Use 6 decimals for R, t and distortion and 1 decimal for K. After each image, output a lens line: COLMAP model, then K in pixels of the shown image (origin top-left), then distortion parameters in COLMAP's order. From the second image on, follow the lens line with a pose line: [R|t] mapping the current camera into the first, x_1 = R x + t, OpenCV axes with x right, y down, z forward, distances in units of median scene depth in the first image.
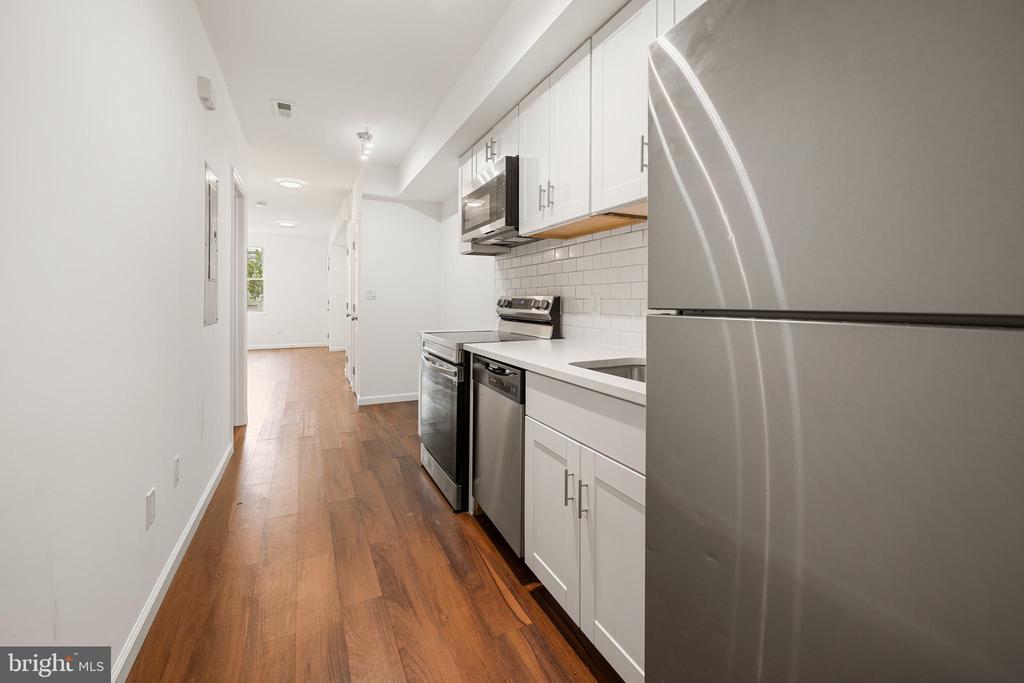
lens RADIAL K [[426.6, 0, 507.2], [0, 426.6, 300.1], [0, 0, 1]] dist [-0.001030, -0.000164]
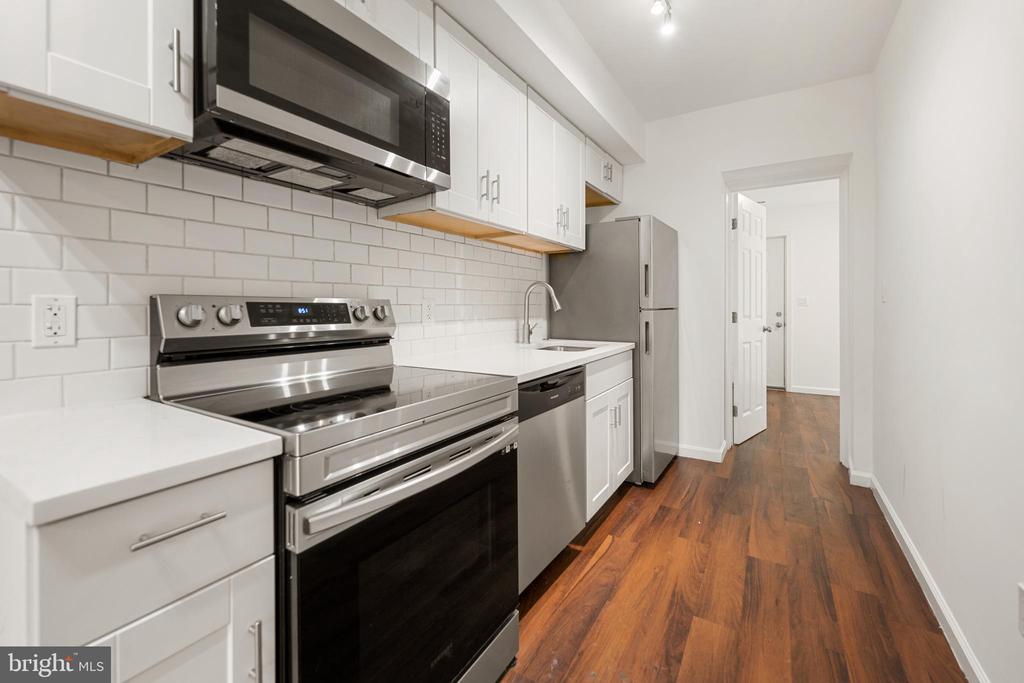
lens RADIAL K [[432.1, 0, 511.8], [0, 432.1, 307.3], [0, 0, 1]] dist [-0.000368, -0.000298]
pose [[-0.543497, -0.005247, 0.839395, -0.860078], [-0.001621, 0.999985, 0.005201, -0.002152], [-0.839410, 0.001467, -0.543497, 1.826661]]
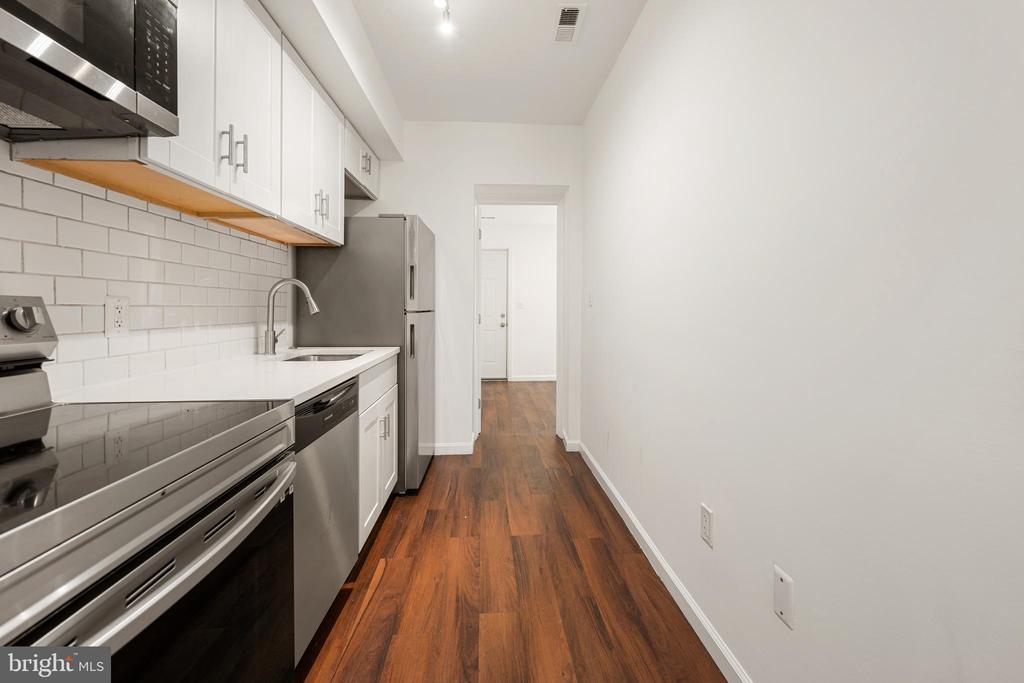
lens RADIAL K [[428.9, 0, 513.1], [0, 428.9, 309.7], [0, 0, 1]] dist [-0.000038, 0.000036]
pose [[-0.928393, -0.003827, 0.371580, -0.706457], [-0.002969, 0.999991, 0.002881, 0.000108], [-0.371588, 0.001571, -0.928396, 1.834297]]
